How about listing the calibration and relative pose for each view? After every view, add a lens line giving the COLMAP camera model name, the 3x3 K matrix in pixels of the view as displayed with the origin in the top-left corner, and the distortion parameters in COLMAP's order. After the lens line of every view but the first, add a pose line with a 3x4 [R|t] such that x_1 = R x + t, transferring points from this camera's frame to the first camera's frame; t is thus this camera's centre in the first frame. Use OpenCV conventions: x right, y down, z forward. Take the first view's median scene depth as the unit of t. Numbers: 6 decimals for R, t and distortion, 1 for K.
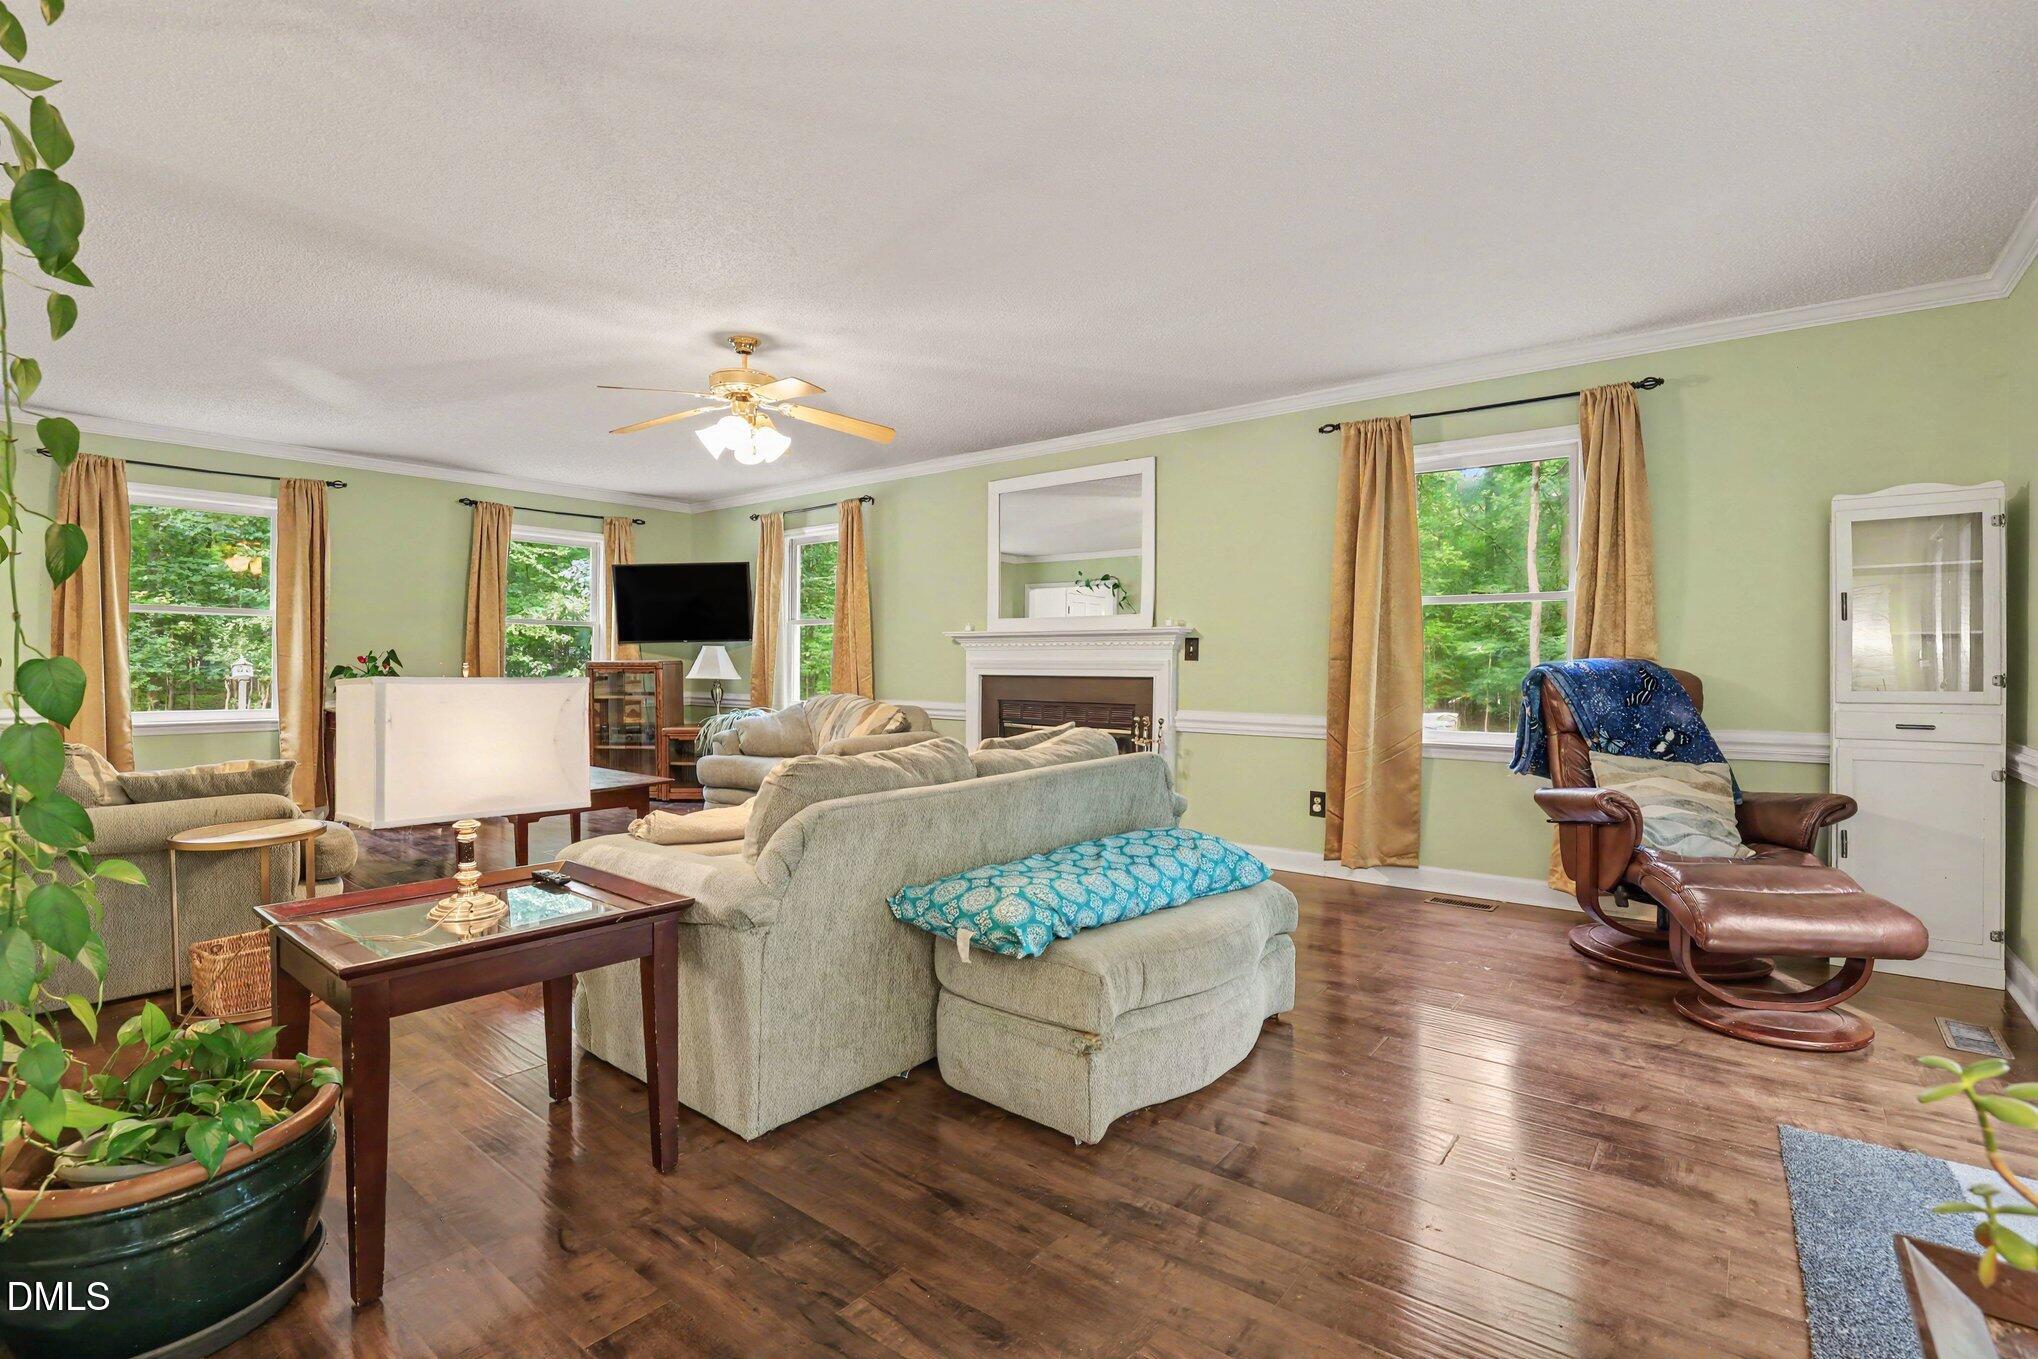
lens RADIAL K [[941.7, 0, 1024.5], [0, 941.7, 663.7], [0, 0, 1]] dist [-0.049080, 0.012309]
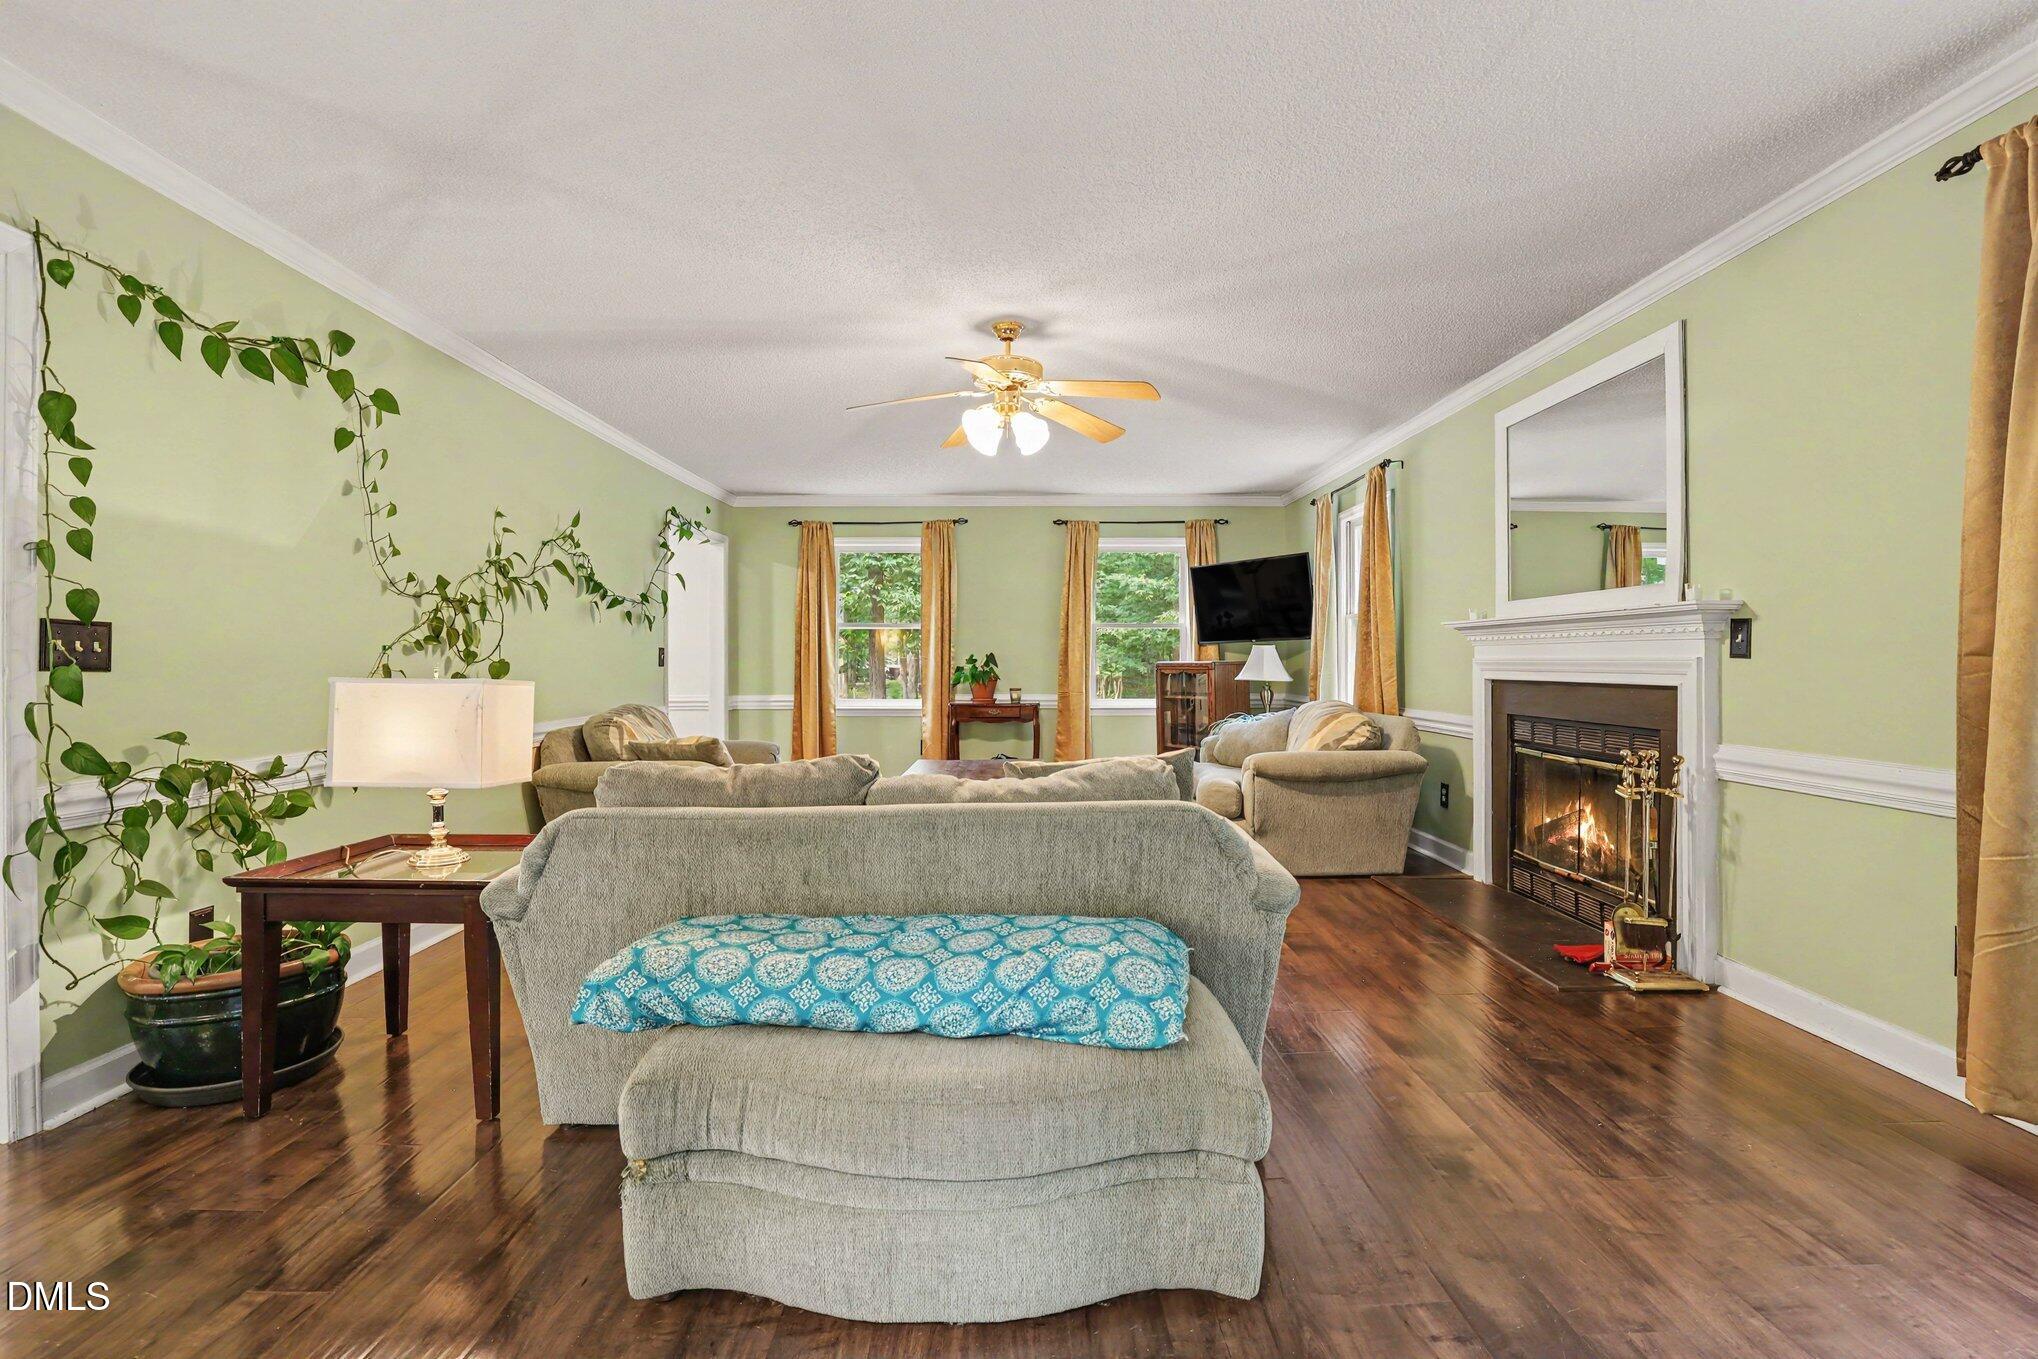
lens RADIAL K [[941.7, 0, 1024.5], [0, 941.7, 663.7], [0, 0, 1]] dist [-0.049080, 0.012309]
pose [[0.629909, -0.002398, -0.776665, 0.332281], [0.002739, 0.999996, -0.000866, -0.000688], [0.776664, -0.001582, 0.629913, 0.300768]]
